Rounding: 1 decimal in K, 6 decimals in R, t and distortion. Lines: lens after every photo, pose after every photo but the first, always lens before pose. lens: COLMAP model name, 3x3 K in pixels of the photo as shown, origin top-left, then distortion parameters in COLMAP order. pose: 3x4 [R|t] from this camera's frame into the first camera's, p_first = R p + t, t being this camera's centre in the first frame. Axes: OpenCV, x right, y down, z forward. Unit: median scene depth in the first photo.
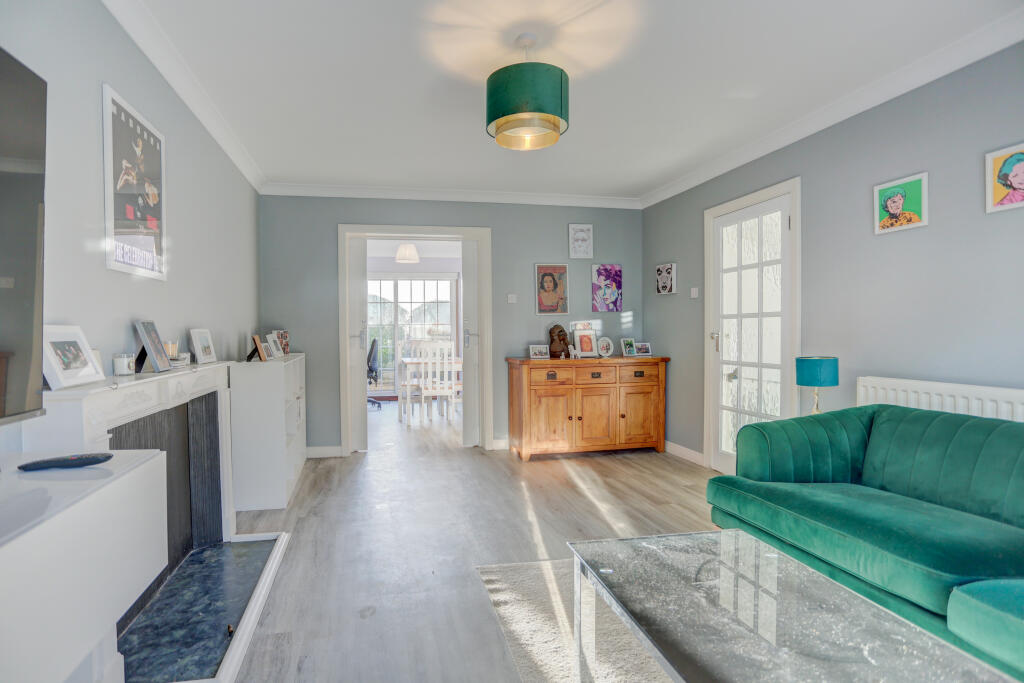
lens RADIAL K [[512.7, 0, 467.5], [0, 512.7, 340.2], [0, 0, 1]] dist [-0.061049, 0.024452]
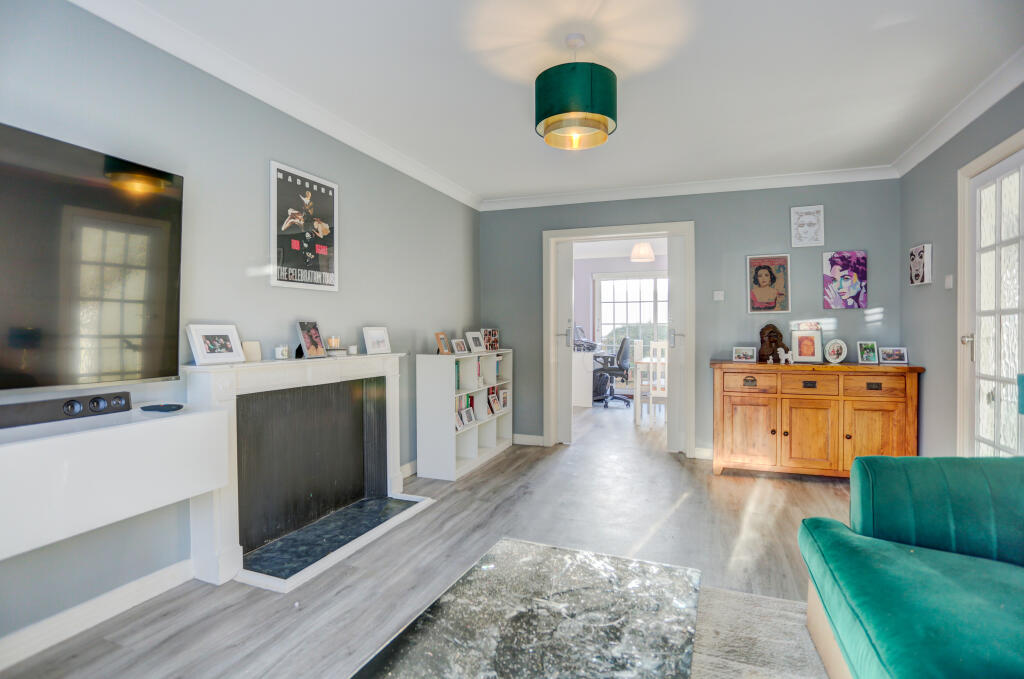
lens RADIAL K [[512.7, 0, 522.4], [0, 512.7, 331.4], [0, 0, 1]] dist [-0.061049, 0.024452]
pose [[0.858755, 0.009672, -0.512296, 0.280475], [-0.016322, 0.999831, -0.008483, -0.004129], [0.512127, 0.015646, 0.858767, 0.046428]]
